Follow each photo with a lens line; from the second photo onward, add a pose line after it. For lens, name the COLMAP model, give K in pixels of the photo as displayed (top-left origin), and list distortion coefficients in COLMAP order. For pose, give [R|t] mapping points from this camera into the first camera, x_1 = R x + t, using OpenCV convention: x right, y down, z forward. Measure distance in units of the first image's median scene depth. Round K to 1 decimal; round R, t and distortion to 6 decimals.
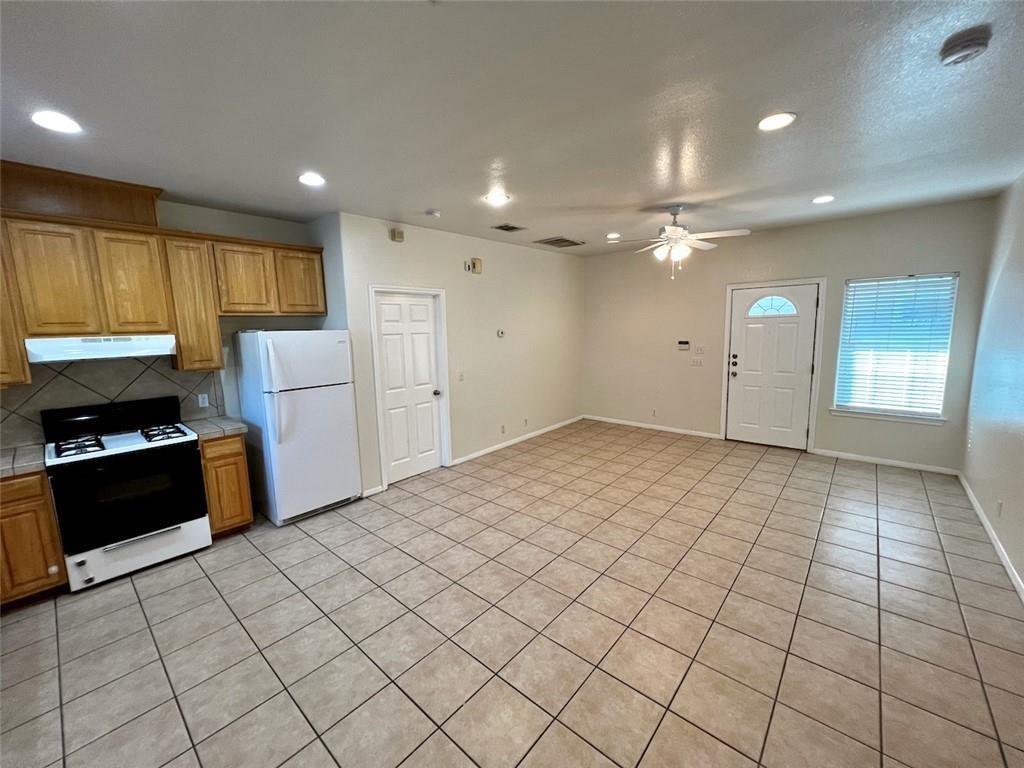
lens RADIAL K [[409.2, 0, 510.5], [0, 409.2, 383.3], [0, 0, 1]] dist [-0.001367, 0.000280]
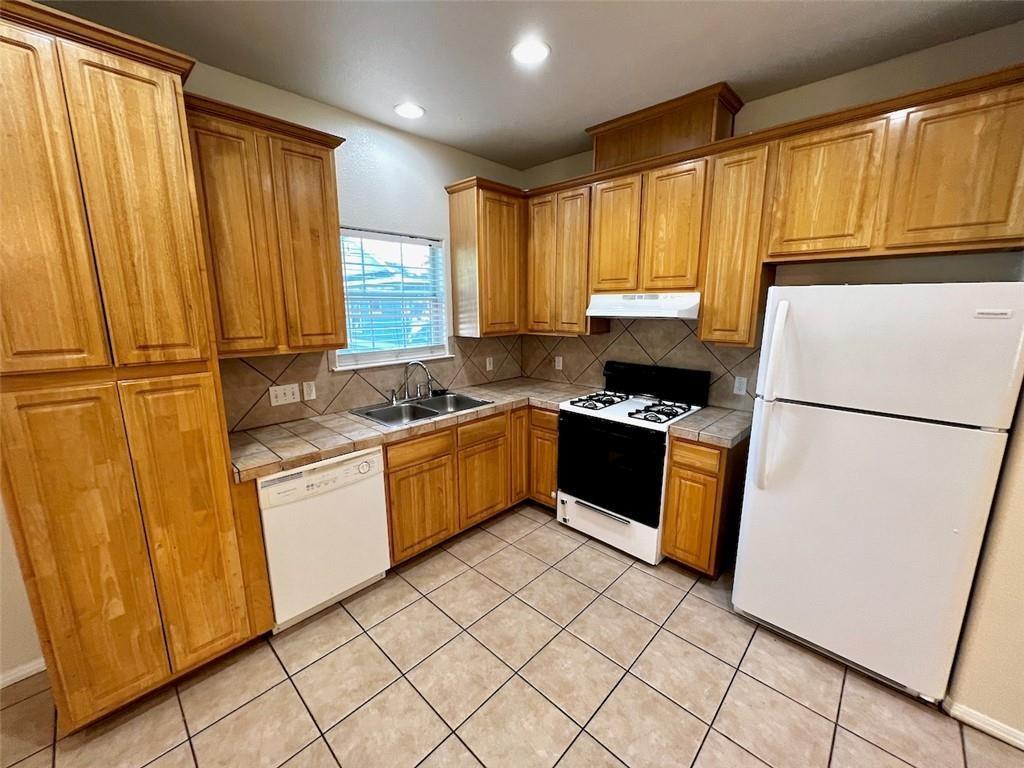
lens RADIAL K [[409.2, 0, 510.5], [0, 409.2, 383.3], [0, 0, 1]] dist [-0.001367, 0.000280]
pose [[-0.043505, 0.217596, -0.975069, -0.029458], [-0.132987, 0.966046, 0.221516, -0.071137], [0.990162, 0.139309, -0.013090, 0.632557]]
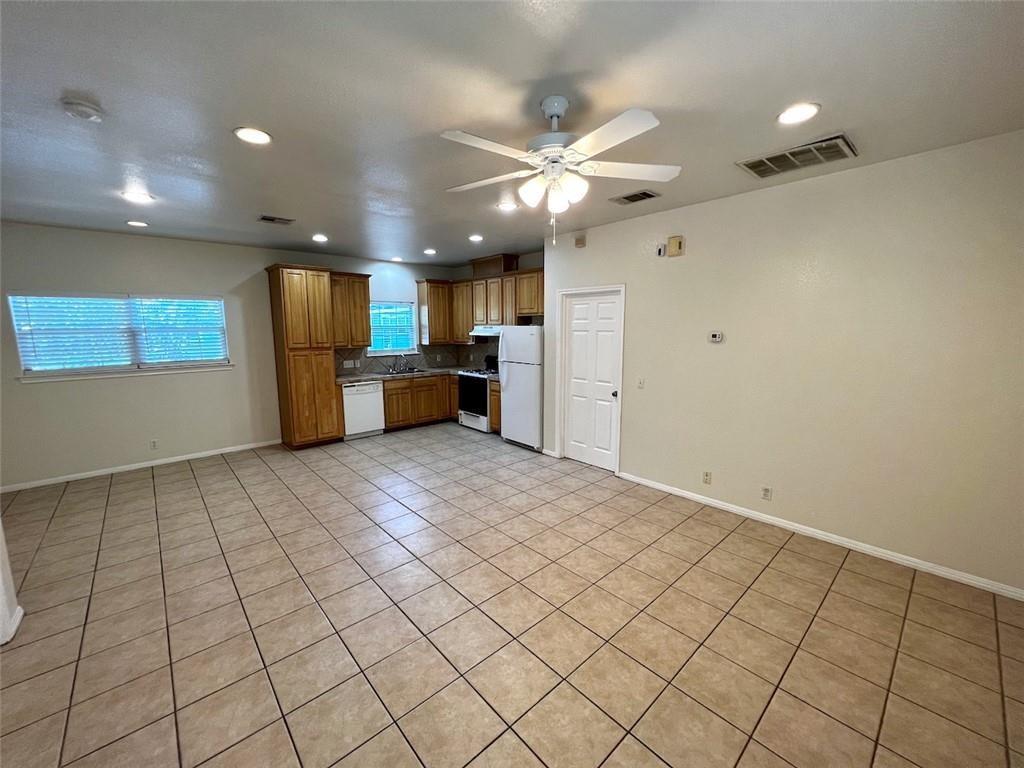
lens RADIAL K [[410.9, 0, 509.4], [0, 410.9, 382.4], [0, 0, 1]] dist [0.001031, 0.000124]
pose [[-0.120679, 0.165296, -0.978833, 1.075210], [-0.128628, 0.975123, 0.180528, -0.199022], [0.984323, 0.147691, -0.096415, 1.162267]]
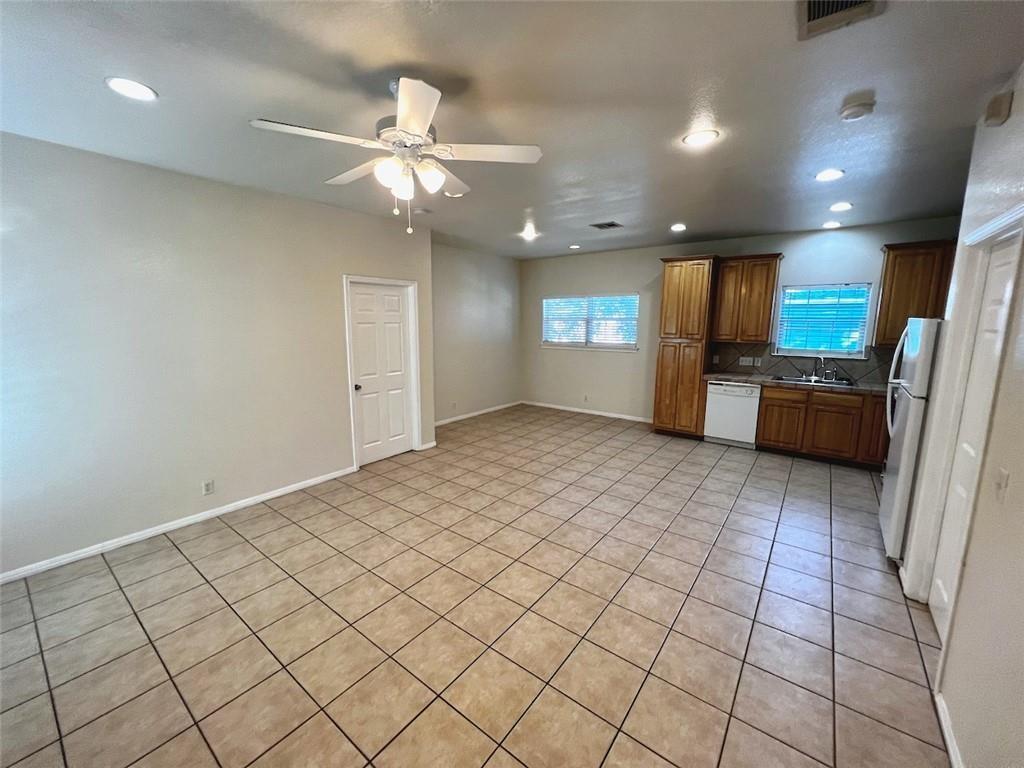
lens RADIAL K [[410.9, 0, 509.4], [0, 410.9, 382.4], [0, 0, 1]] dist [0.001031, 0.000124]
pose [[-0.997710, 0.032841, -0.059131, 0.351999], [0.014131, 0.956133, 0.292592, -0.258445], [0.066146, 0.291086, -0.954407, 1.767749]]
